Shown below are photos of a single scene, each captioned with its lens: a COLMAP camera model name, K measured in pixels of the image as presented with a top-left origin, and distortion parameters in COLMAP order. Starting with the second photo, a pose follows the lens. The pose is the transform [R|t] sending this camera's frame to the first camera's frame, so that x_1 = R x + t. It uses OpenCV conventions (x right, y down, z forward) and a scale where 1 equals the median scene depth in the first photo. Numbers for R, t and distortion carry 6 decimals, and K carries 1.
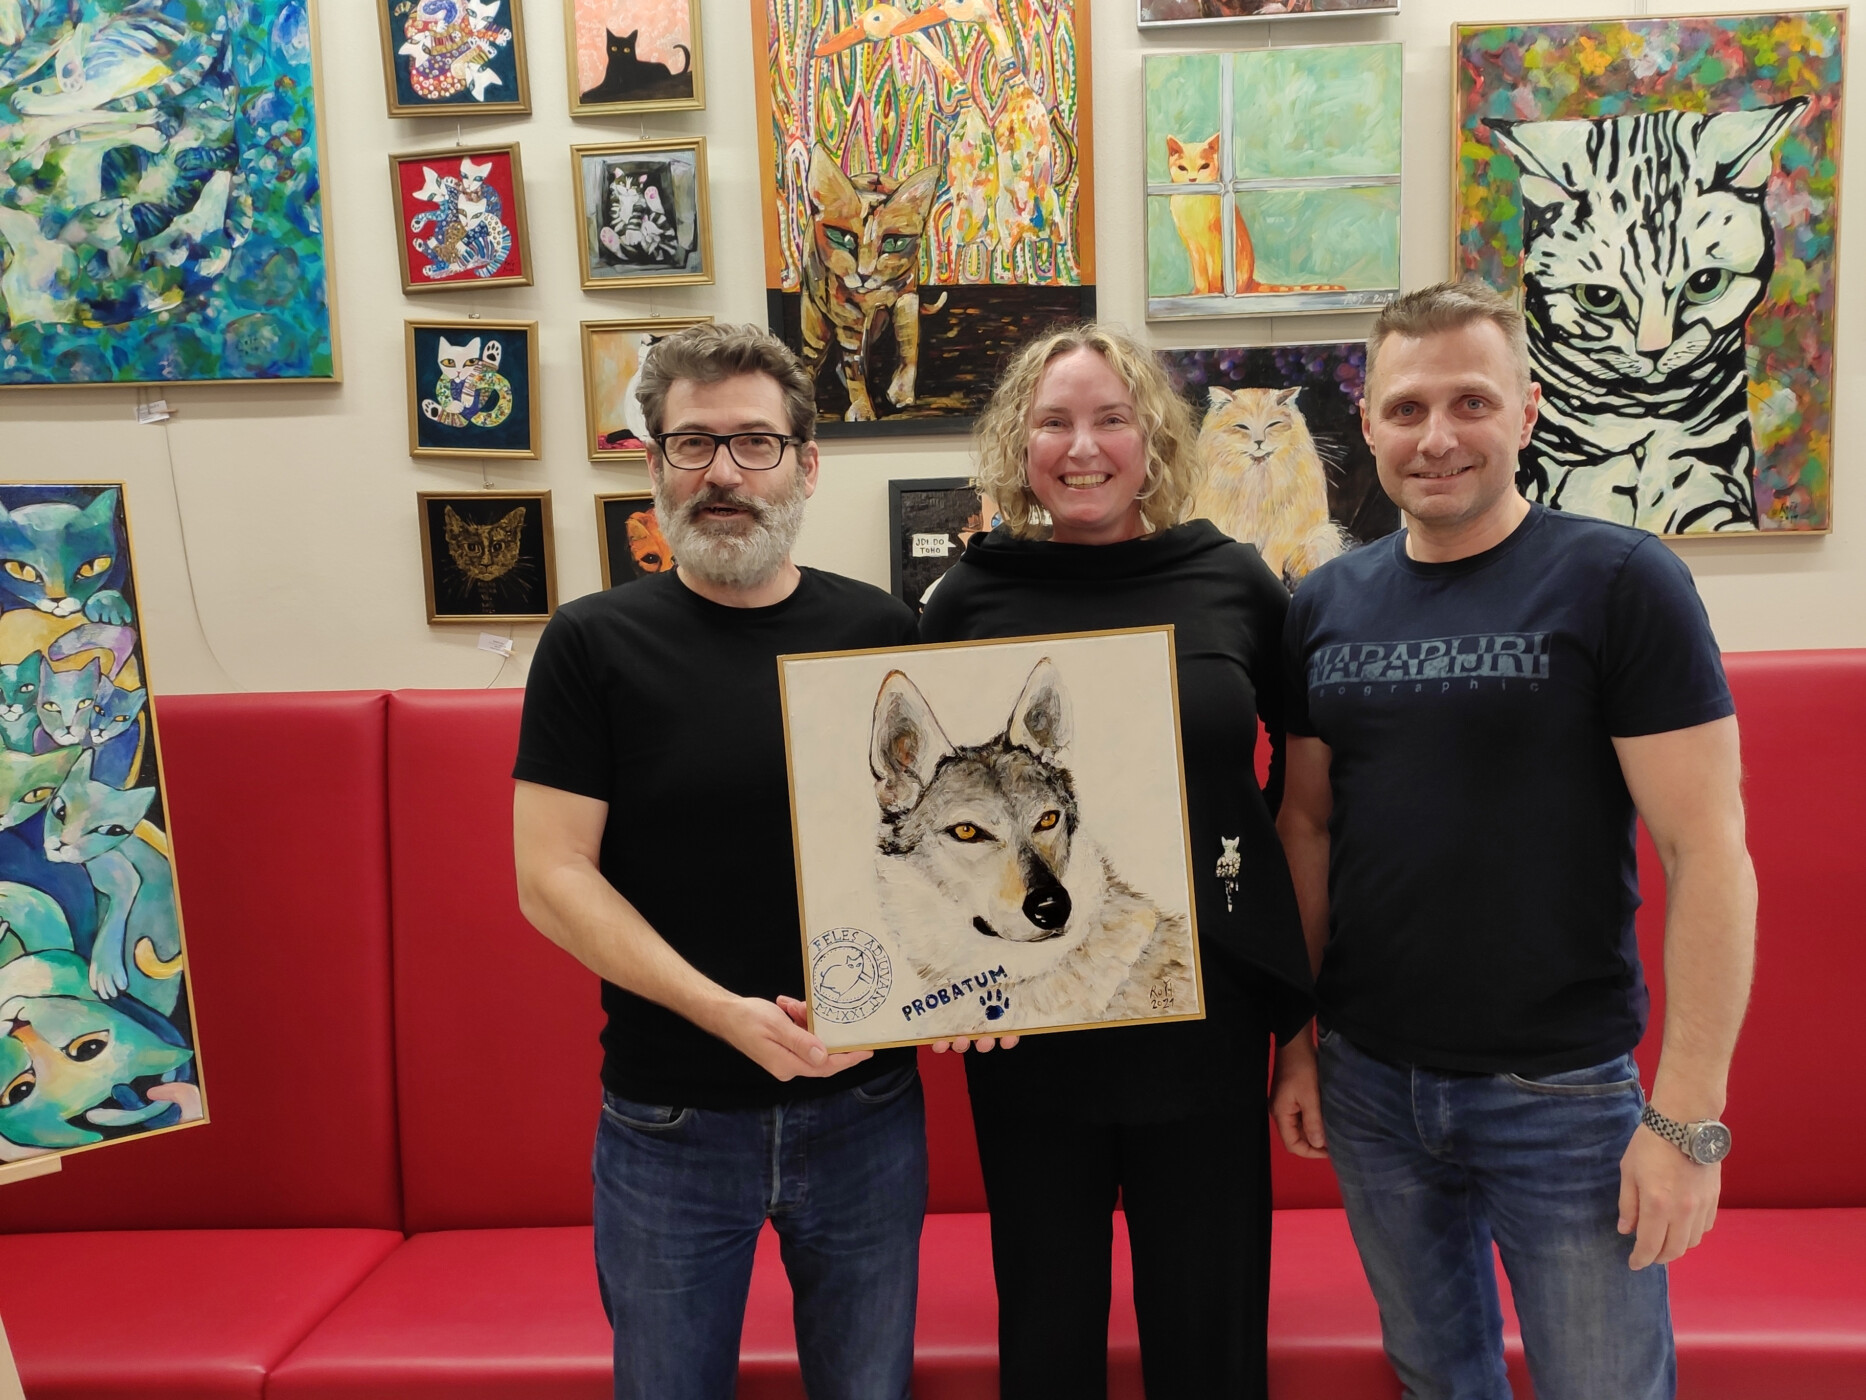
lens RADIAL K [[1501.4, 0, 1013.9], [0, 1501.4, 732.4], [0, 0, 1]] dist [0.076593, -0.099078]
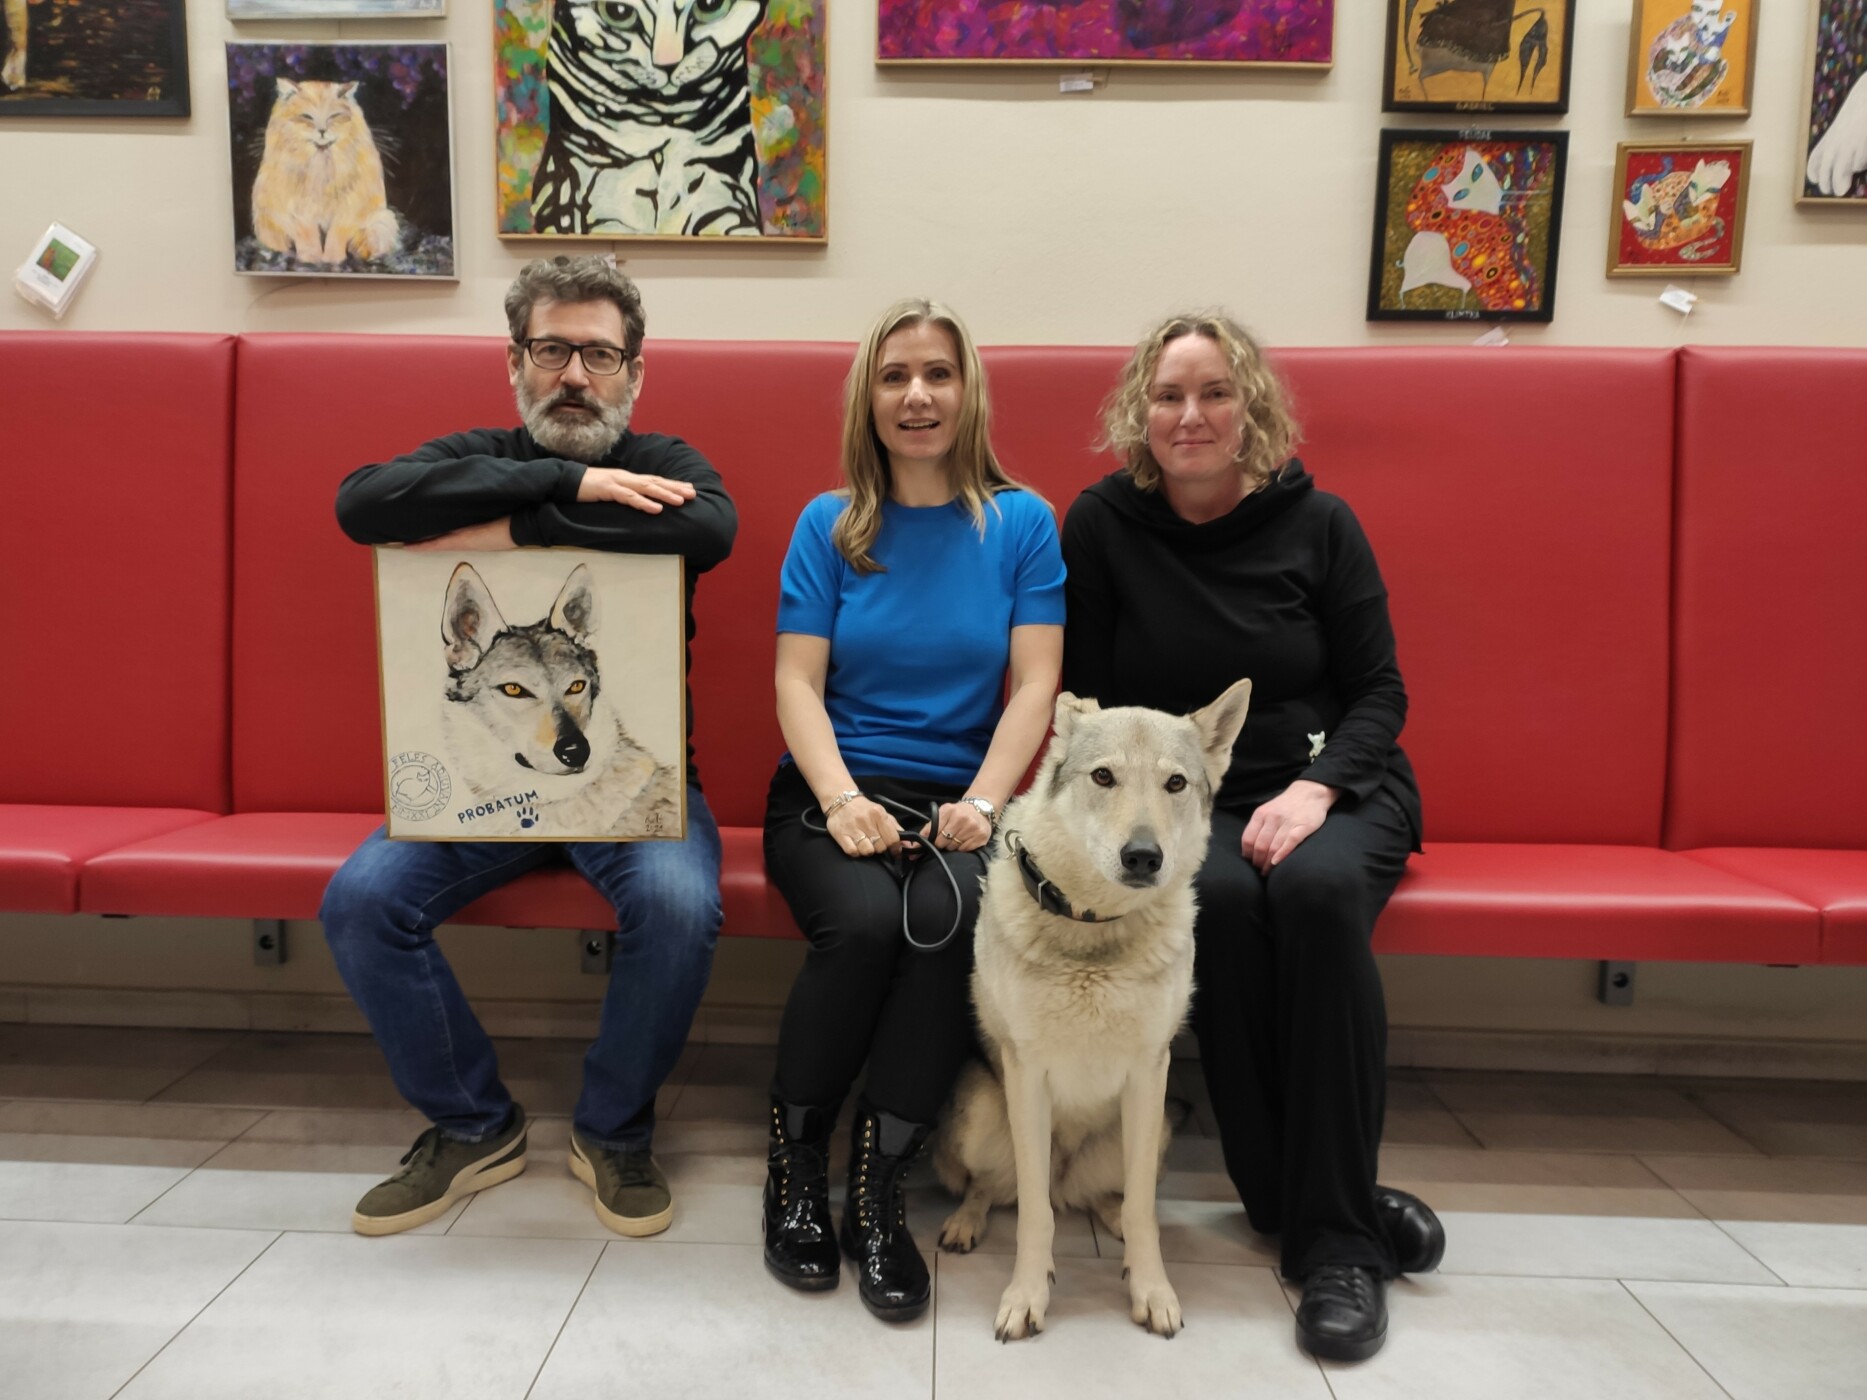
lens RADIAL K [[1377.8, 0, 927.3], [0, 1377.8, 710.6], [0, 0, 1]] dist [0.058713, -0.057701]
pose [[0.998739, 0.046917, -0.017847, 0.653302], [-0.046649, 0.998796, 0.015150, 0.200473], [0.018536, -0.014298, 0.999726, -0.030199]]
